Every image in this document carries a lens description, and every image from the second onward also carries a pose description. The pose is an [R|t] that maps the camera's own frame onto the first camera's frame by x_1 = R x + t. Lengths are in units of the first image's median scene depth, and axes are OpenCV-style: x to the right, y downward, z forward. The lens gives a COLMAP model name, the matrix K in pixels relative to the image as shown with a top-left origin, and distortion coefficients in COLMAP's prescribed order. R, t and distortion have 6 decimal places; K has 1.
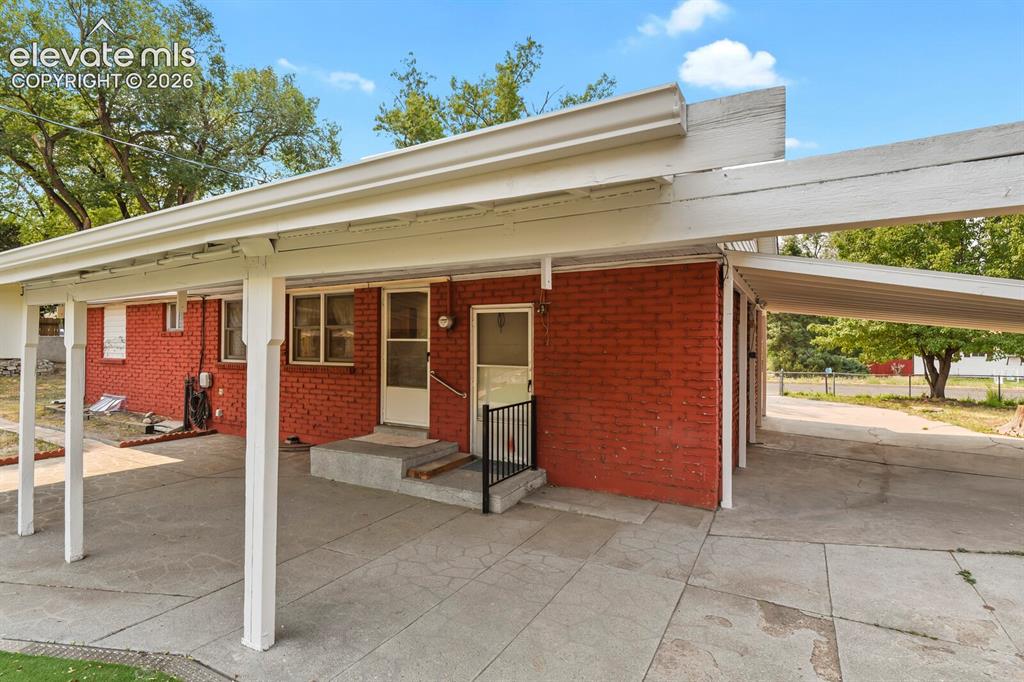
lens RADIAL K [[497.4, 0, 517.8], [0, 497.4, 338.7], [0, 0, 1]] dist [-0.006240, -0.001901]
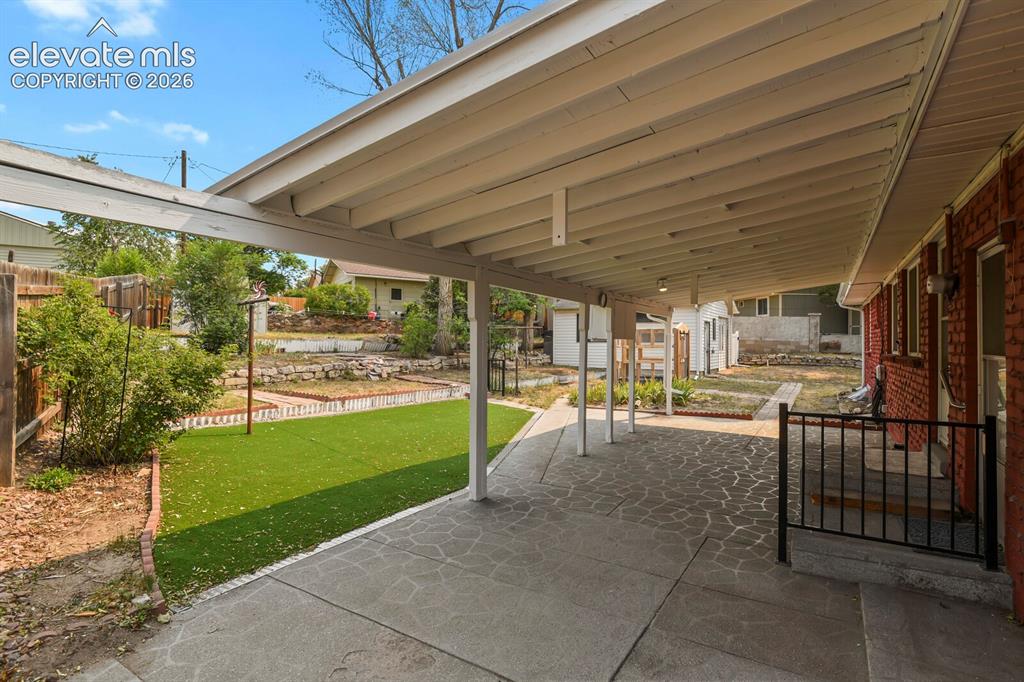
lens RADIAL K [[497.4, 0, 517.8], [0, 497.4, 338.7], [0, 0, 1]] dist [-0.006240, -0.001901]
pose [[-0.038782, -0.009249, -0.999205, 0.643439], [0.000227, 0.999957, -0.009264, 0.050761], [0.999248, -0.000586, -0.038778, 0.666006]]
